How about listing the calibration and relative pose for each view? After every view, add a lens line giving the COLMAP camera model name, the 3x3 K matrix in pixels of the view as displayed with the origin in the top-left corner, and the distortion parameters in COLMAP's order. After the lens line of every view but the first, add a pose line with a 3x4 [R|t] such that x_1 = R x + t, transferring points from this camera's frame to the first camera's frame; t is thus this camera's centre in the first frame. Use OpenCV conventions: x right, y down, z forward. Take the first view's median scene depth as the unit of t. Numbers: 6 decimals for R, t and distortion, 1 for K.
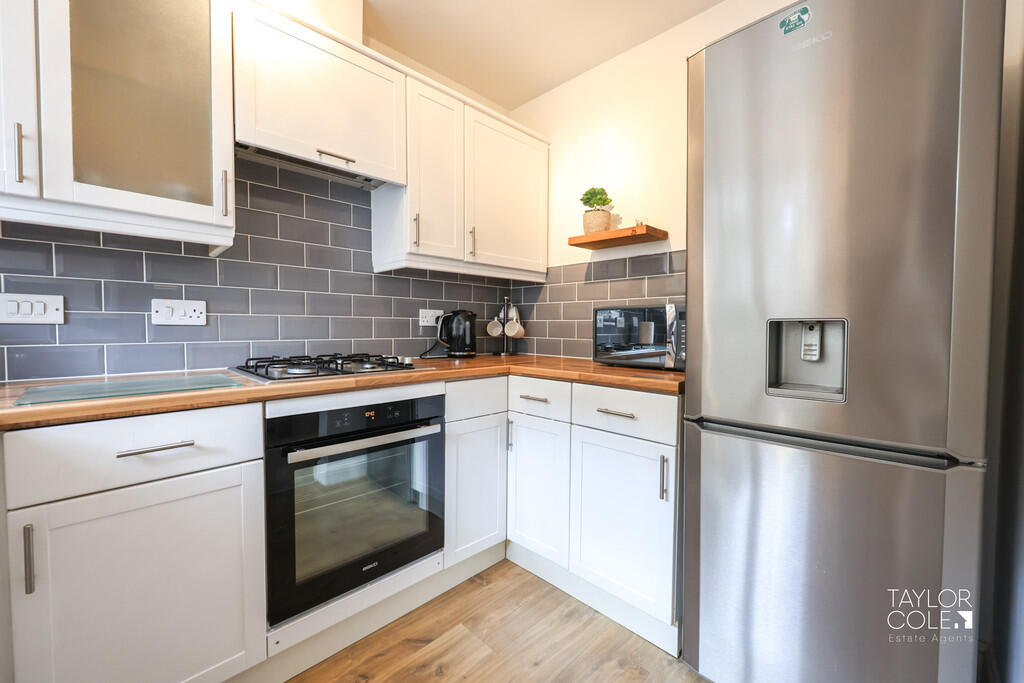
lens RADIAL K [[414.8, 0, 515.3], [0, 414.8, 340.8], [0, 0, 1]] dist [0.001704, -0.001288]
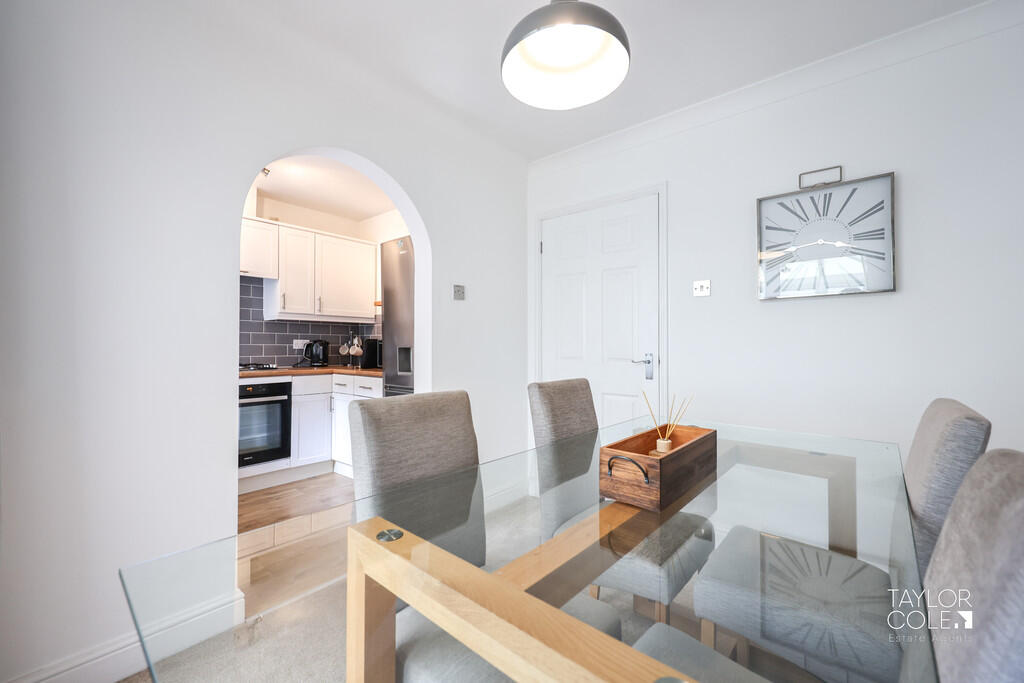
lens RADIAL K [[414.8, 0, 510.8], [0, 414.8, 340.2], [0, 0, 1]] dist [0.001704, -0.001288]
pose [[0.995834, -0.003064, 0.091133, 0.753628], [0.007571, 0.998763, -0.049154, 0.030527], [-0.090870, 0.049639, 0.994625, -1.214392]]
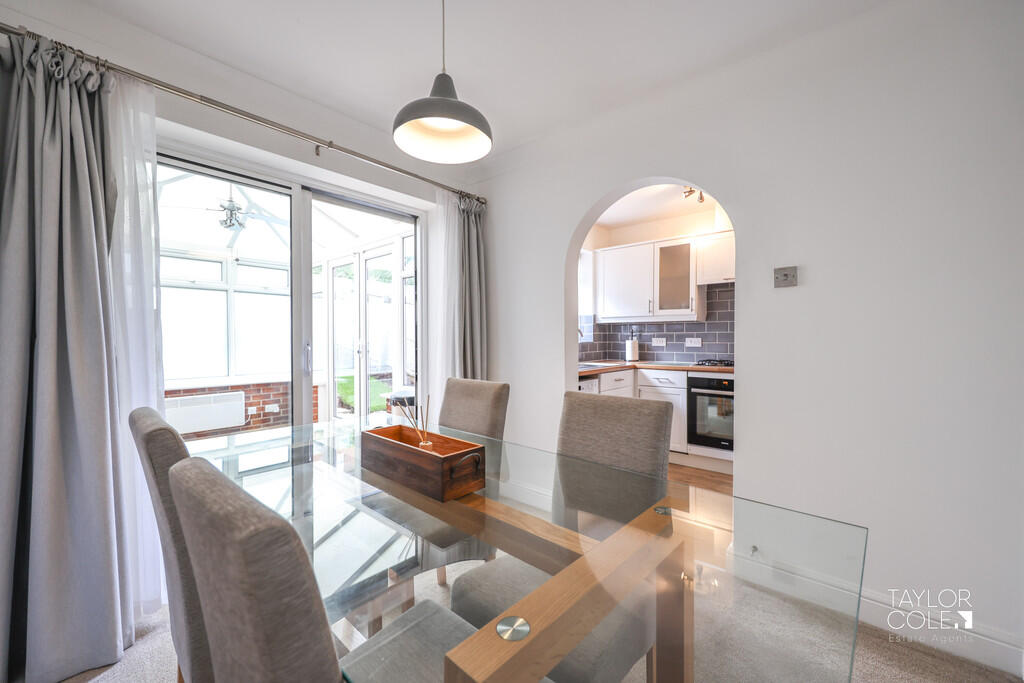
lens RADIAL K [[414.8, 0, 513.4], [0, 414.8, 341.1], [0, 0, 1]] dist [0.001704, -0.001288]
pose [[0.090261, 0.000119, -0.995918, 1.826655], [-0.036970, 0.999311, -0.003231, -0.019100], [0.995232, 0.037111, 0.090203, -0.475214]]
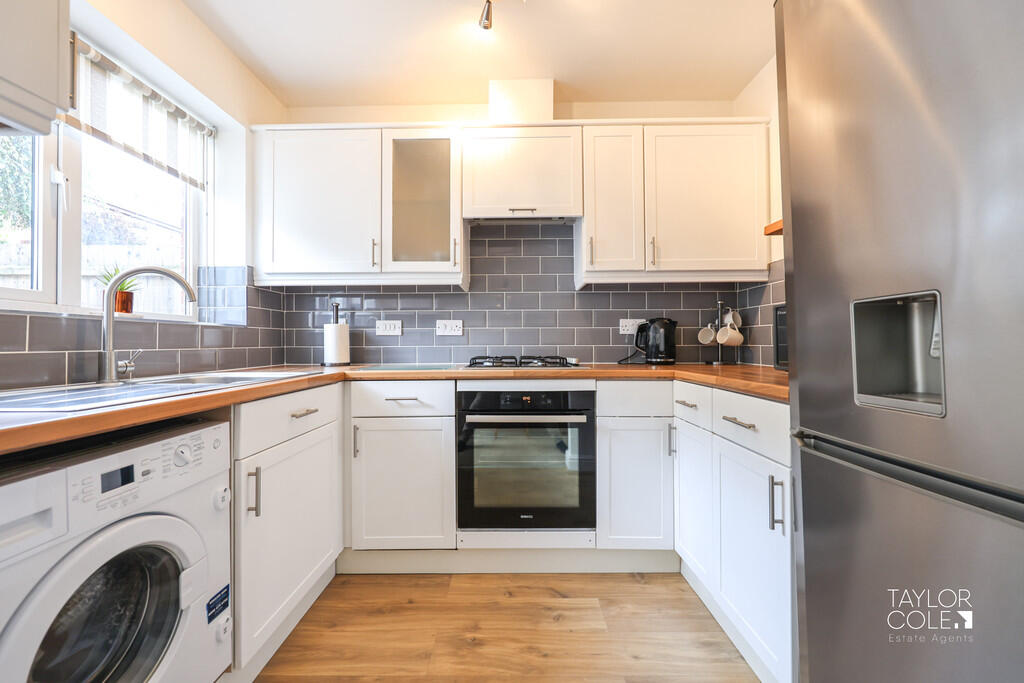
lens RADIAL K [[414.8, 0, 505.2], [0, 414.8, 339.2], [0, 0, 1]] dist [0.001704, -0.001288]
pose [[0.692203, -0.019295, -0.721445, 0.489789], [-0.016466, 0.998960, -0.042515, 0.040435], [0.721515, 0.041308, 0.691166, 0.027520]]
